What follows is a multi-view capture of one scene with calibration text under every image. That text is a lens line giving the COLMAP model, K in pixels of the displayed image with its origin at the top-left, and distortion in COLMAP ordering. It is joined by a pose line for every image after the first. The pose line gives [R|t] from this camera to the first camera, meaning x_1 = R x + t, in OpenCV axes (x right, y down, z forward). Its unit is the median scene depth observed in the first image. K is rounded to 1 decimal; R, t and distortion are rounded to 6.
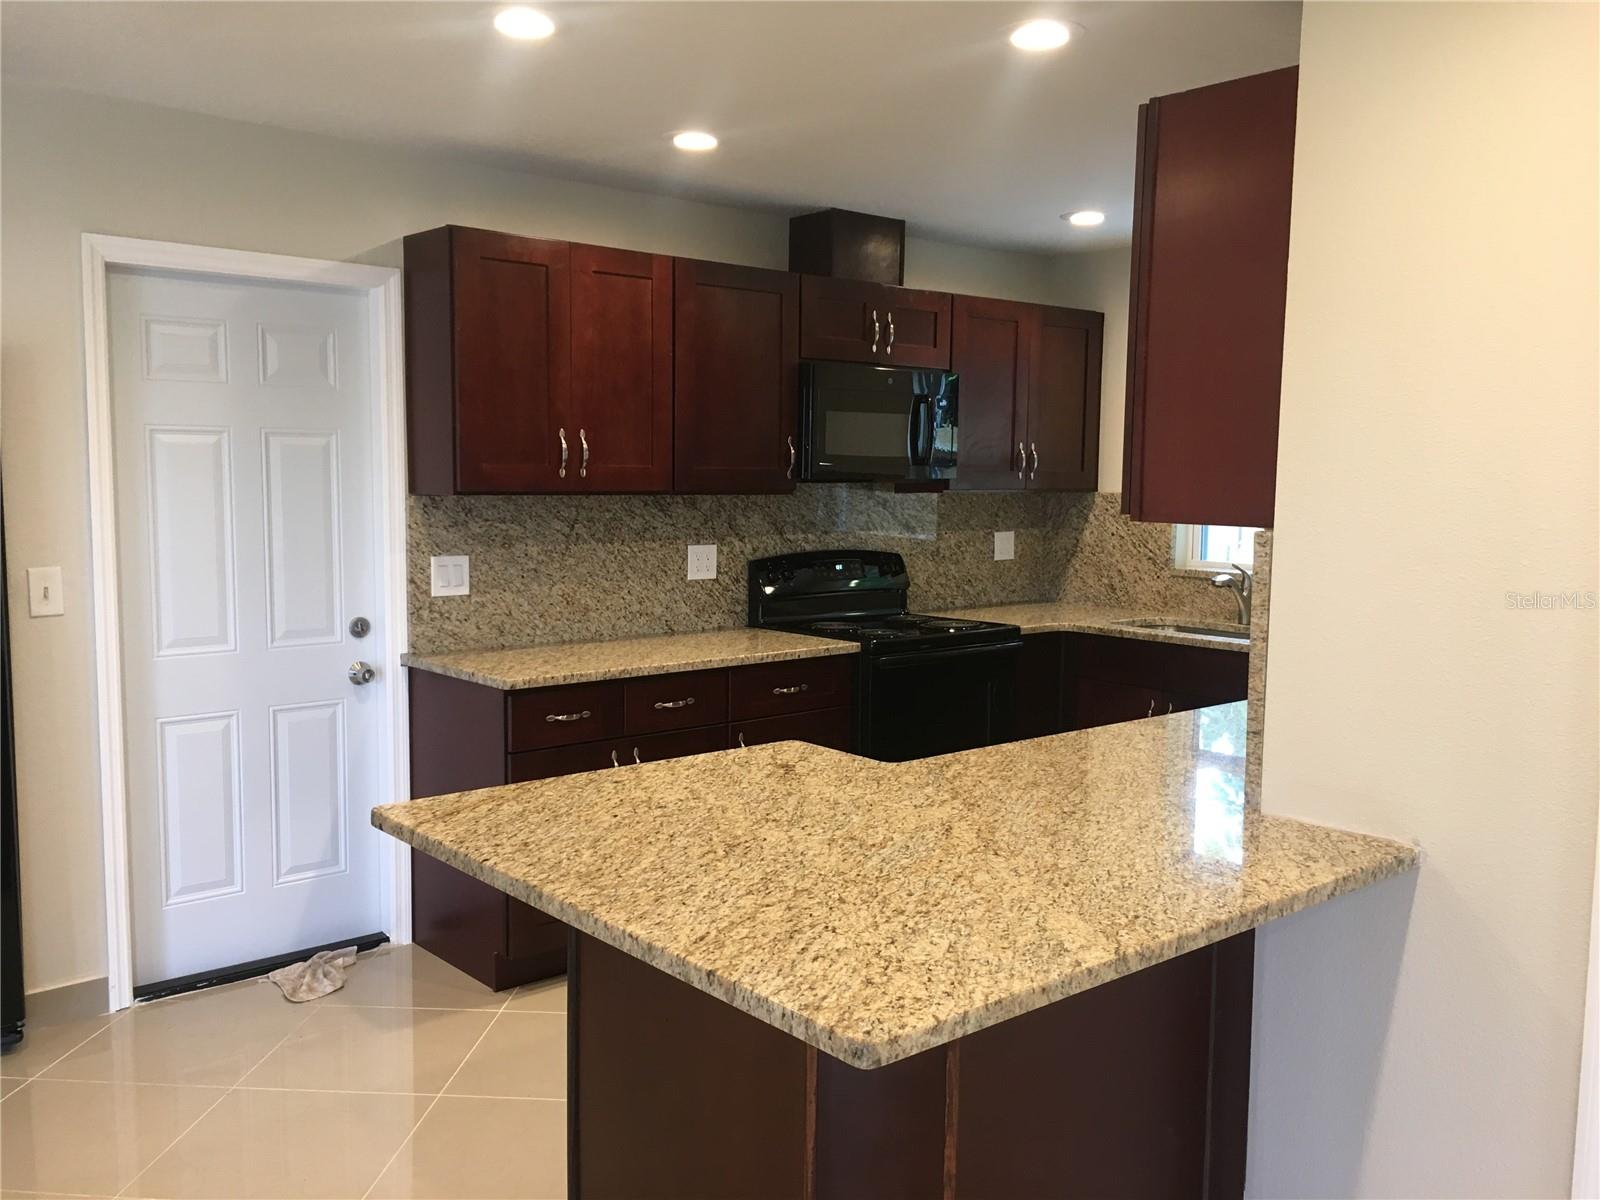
lens RADIAL K [[1373.3, 0, 797.5], [0, 1373.3, 594.7], [0, 0, 1]] dist [0.079118, -0.103535]
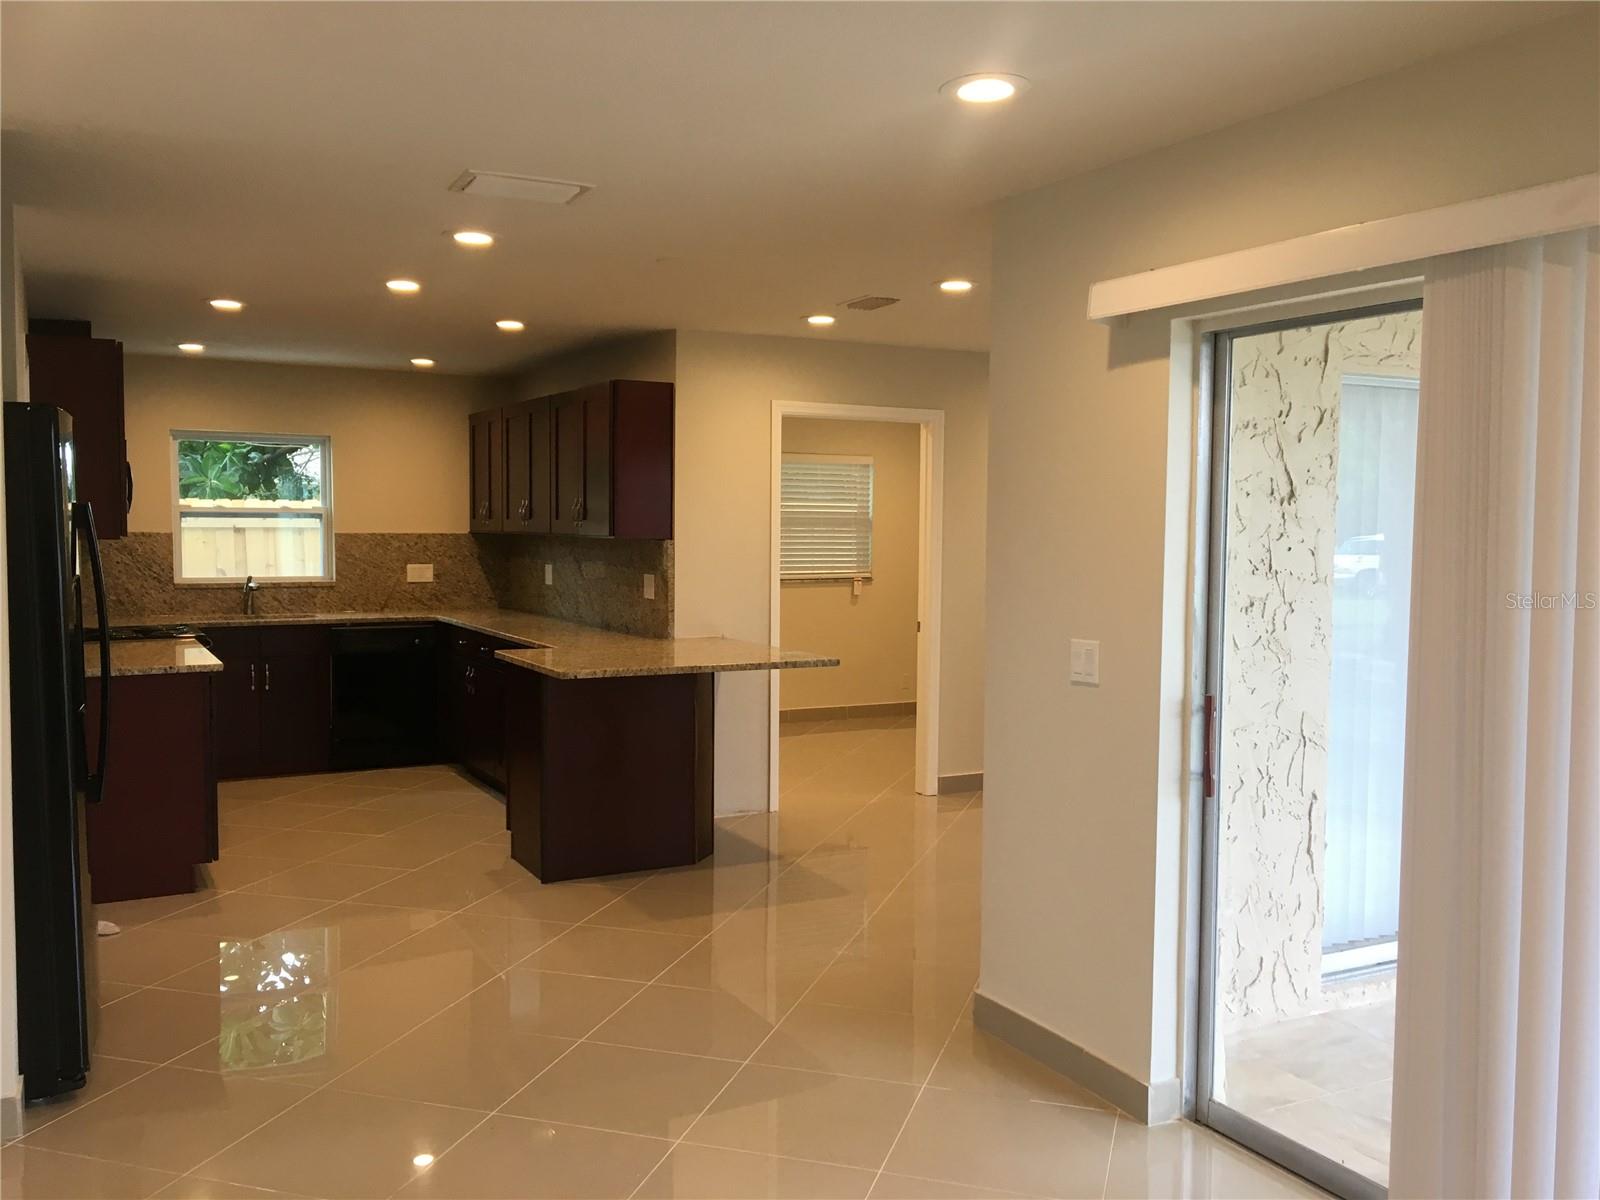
lens RADIAL K [[1373.3, 0, 804.4], [0, 1373.3, 599.5], [0, 0, 1]] dist [0.079118, -0.103535]
pose [[0.214370, -0.066051, 0.974517, -1.275909], [0.087057, 0.995032, 0.048291, -0.019753], [-0.972865, 0.074486, 0.219055, 0.060058]]
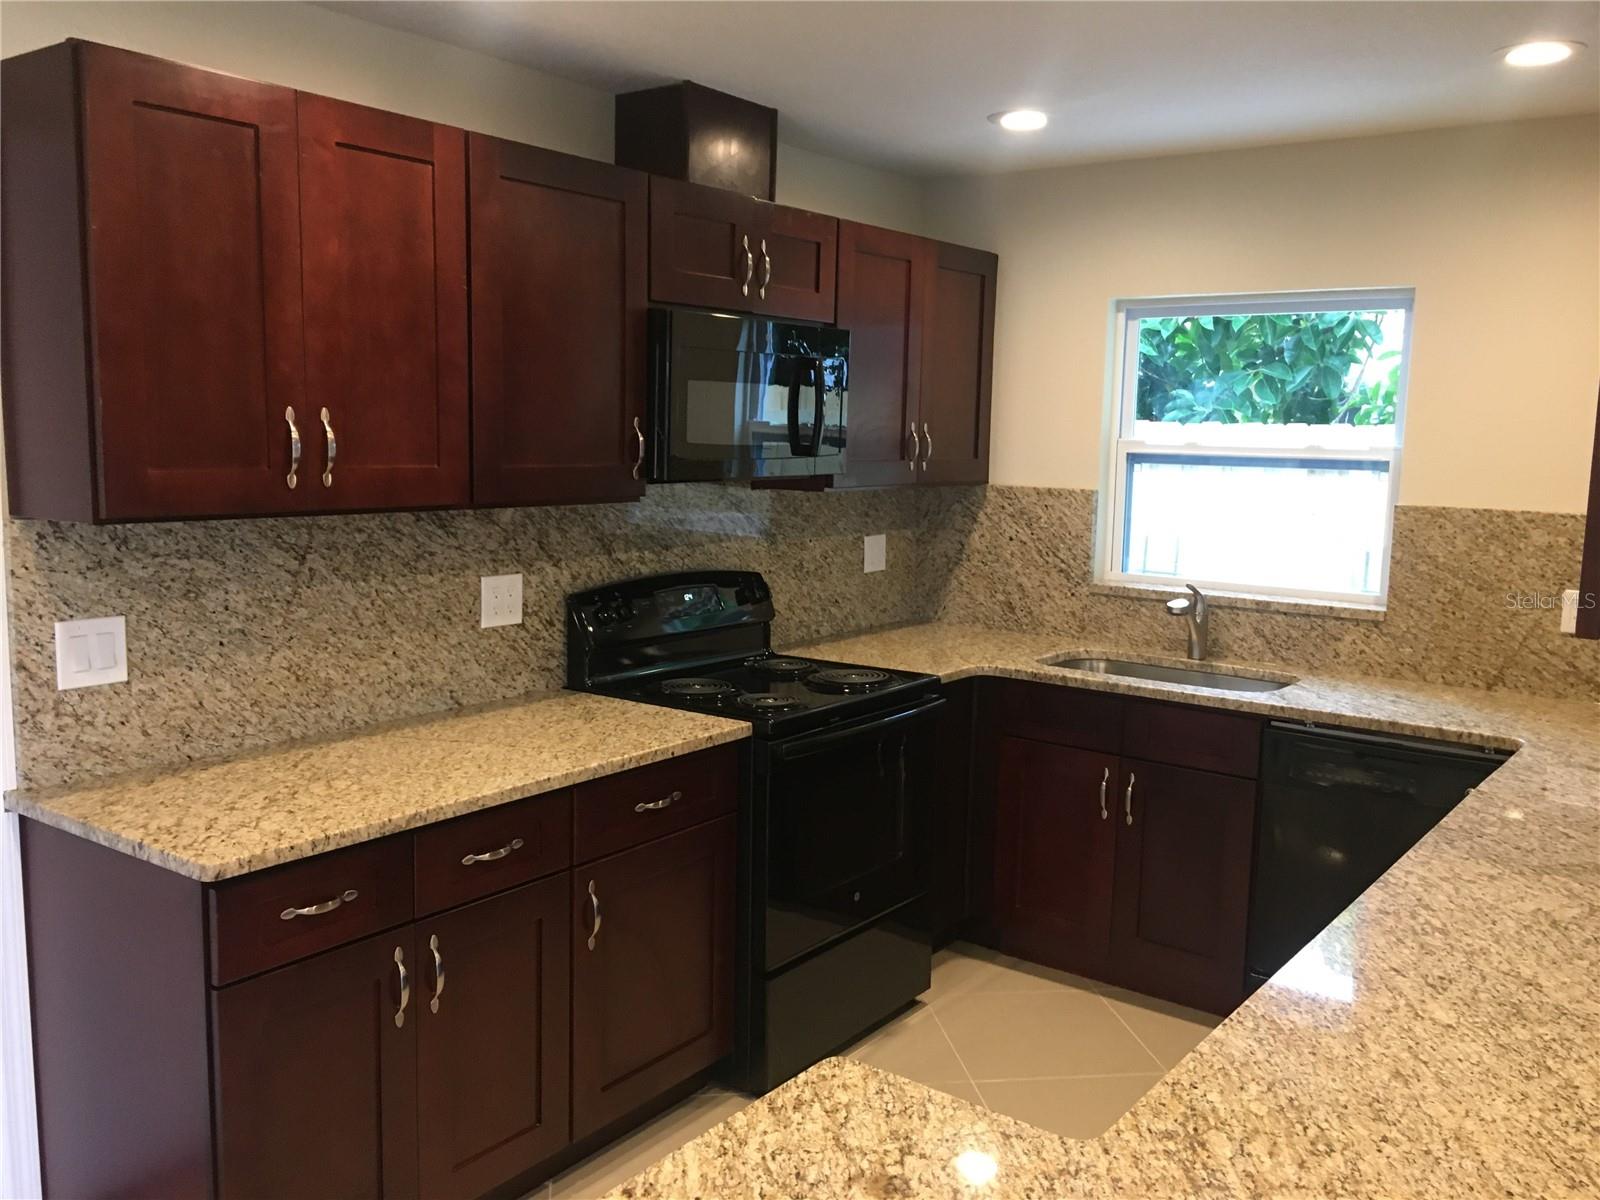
lens RADIAL K [[1373.3, 0, 800.0], [0, 1373.3, 603.6], [0, 0, 1]] dist [0.079118, -0.103535]
pose [[0.975327, -0.018892, 0.219955, -0.083714], [0.009584, 0.999016, 0.043307, -0.055645], [-0.220557, -0.040130, 0.974548, 0.340892]]
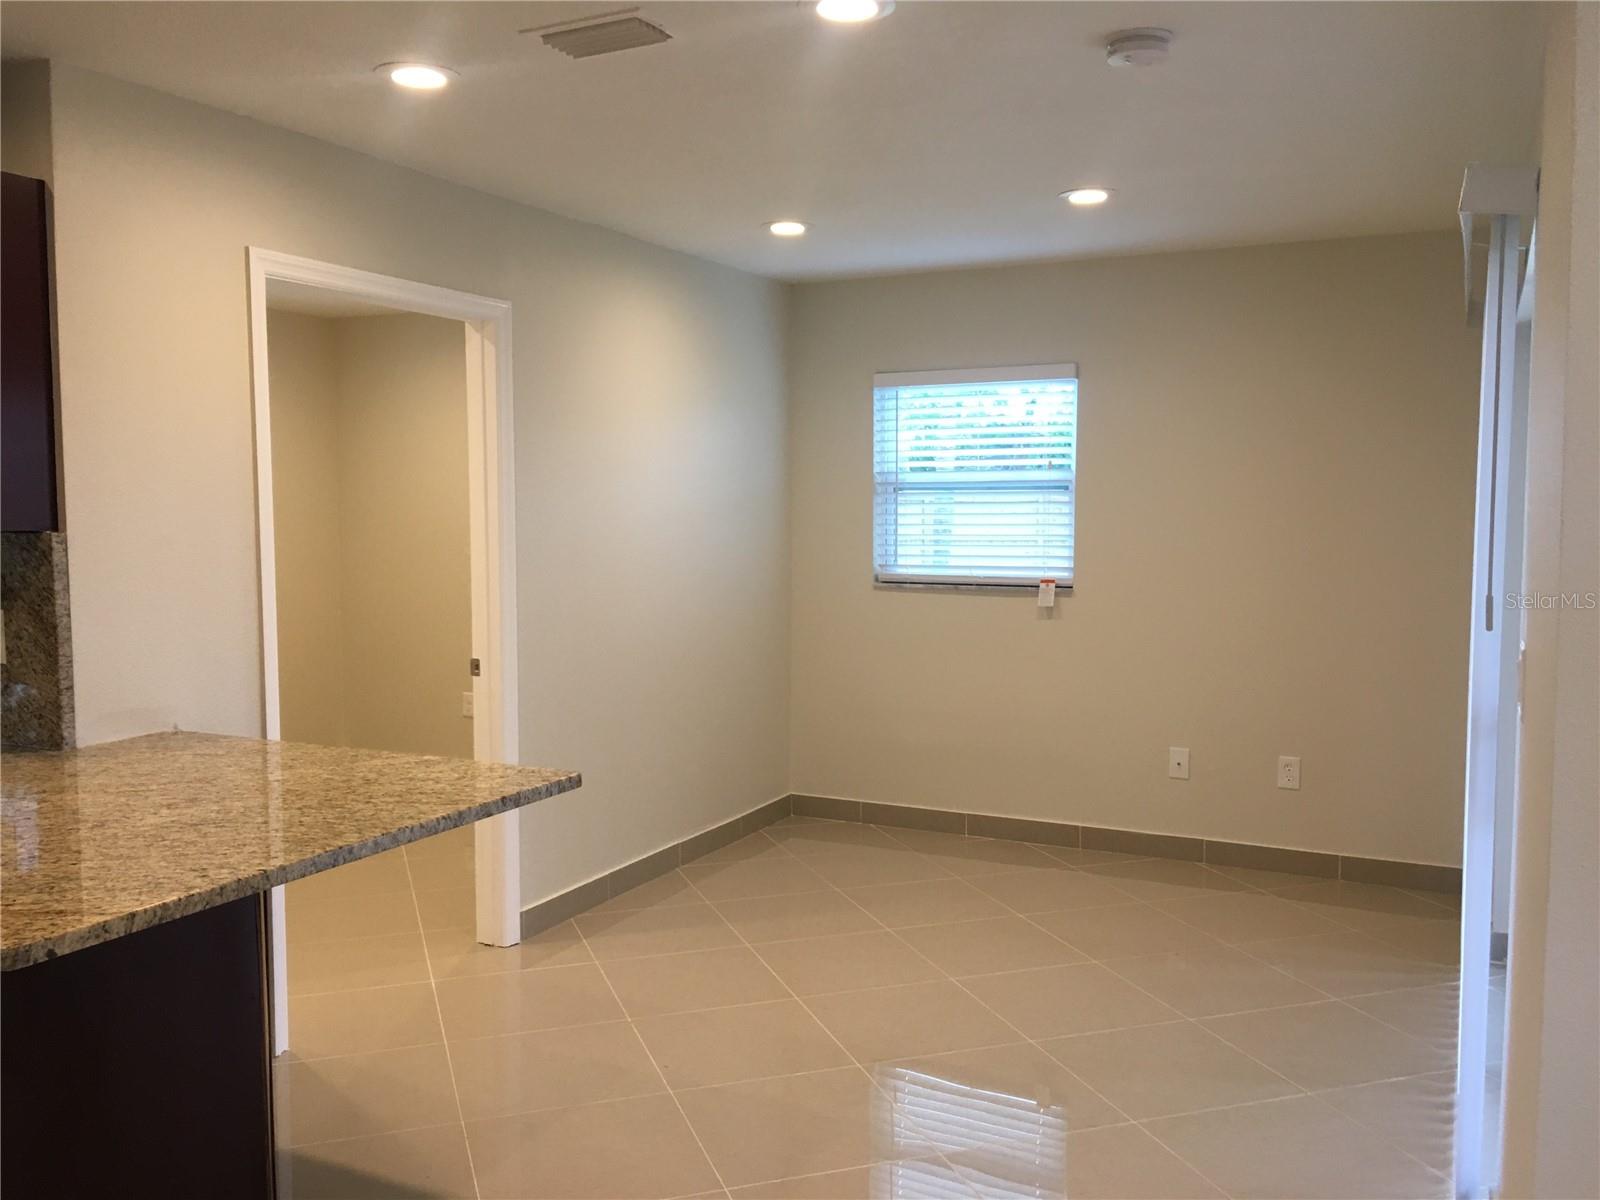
lens RADIAL K [[1373.3, 0, 803.8], [0, 1373.3, 599.4], [0, 0, 1]] dist [0.079118, -0.103535]
pose [[-0.395365, -0.080476, 0.914992, -0.604609], [0.084701, 0.988716, 0.123560, -0.045649], [-0.914610, 0.126352, -0.384088, 0.463336]]
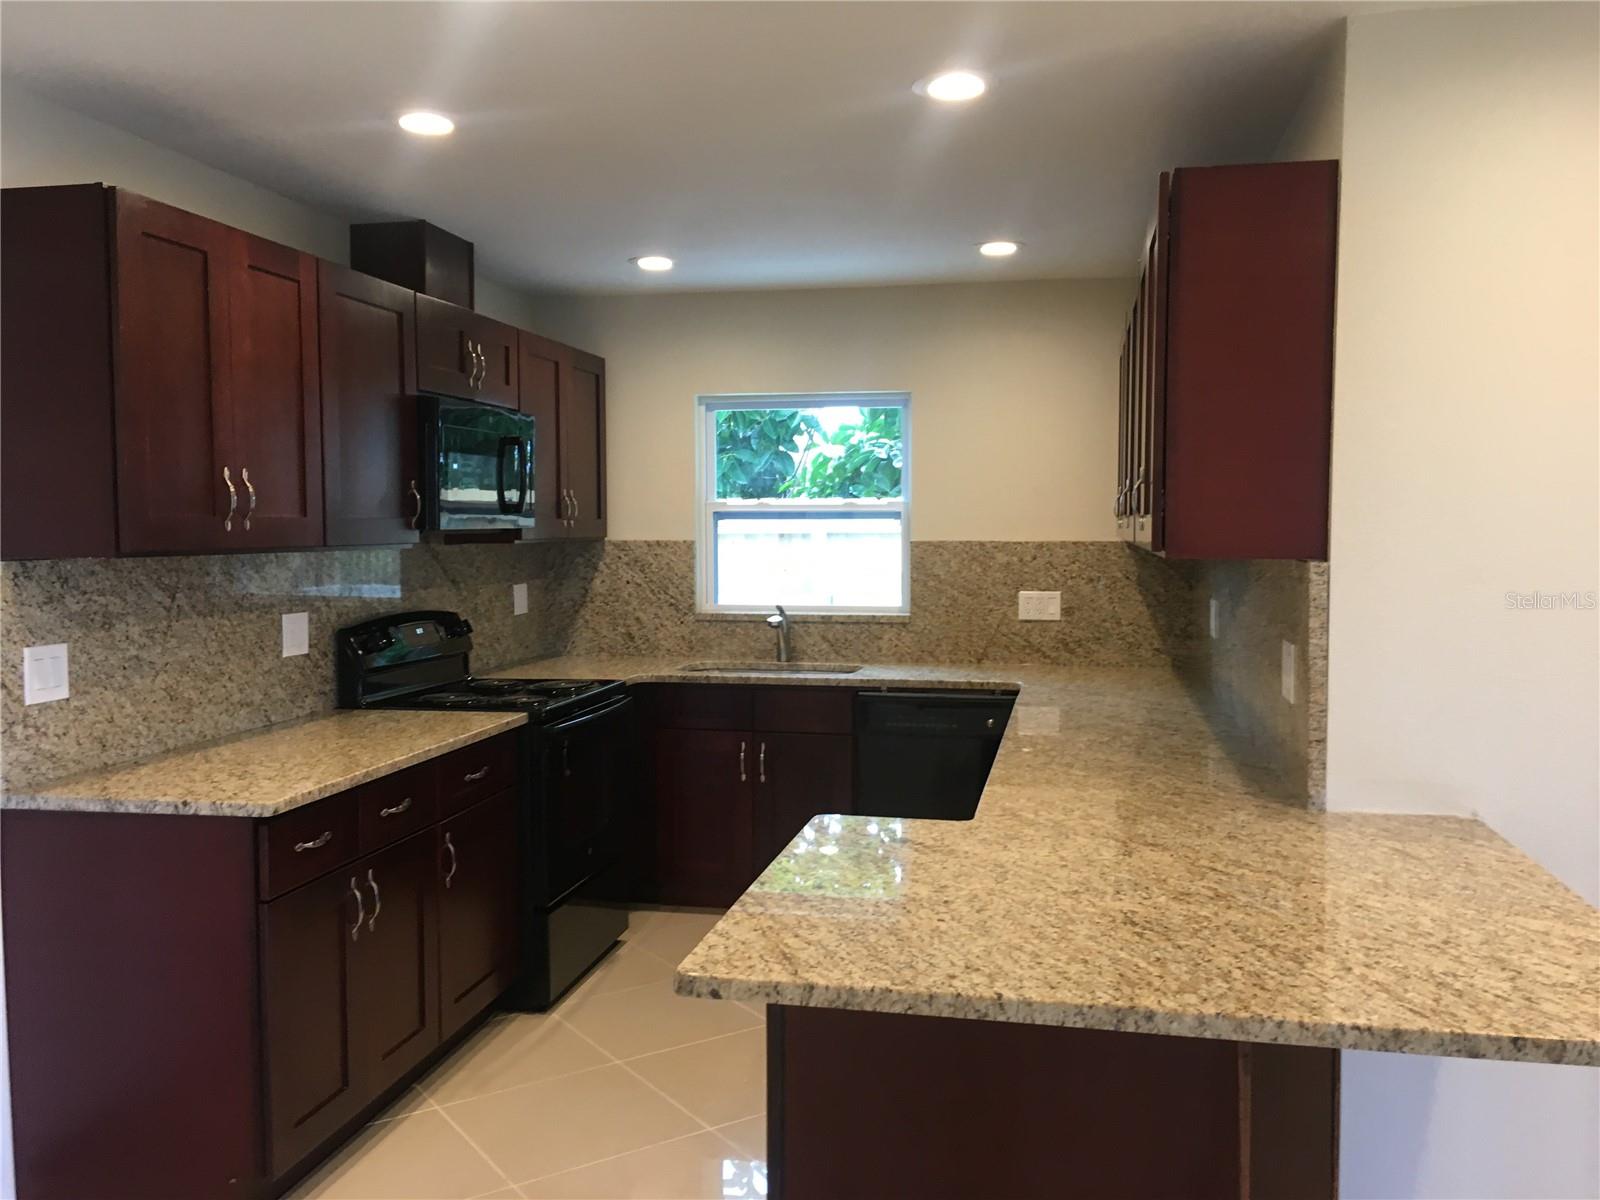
lens RADIAL K [[1373.3, 0, 798.7], [0, 1373.3, 594.2], [0, 0, 1]] dist [0.079118, -0.103535]
pose [[0.788371, -0.045152, 0.613541, -0.371260], [0.067888, 0.997597, -0.013817, -0.017541], [-0.611443, 0.052545, 0.789542, 0.194632]]
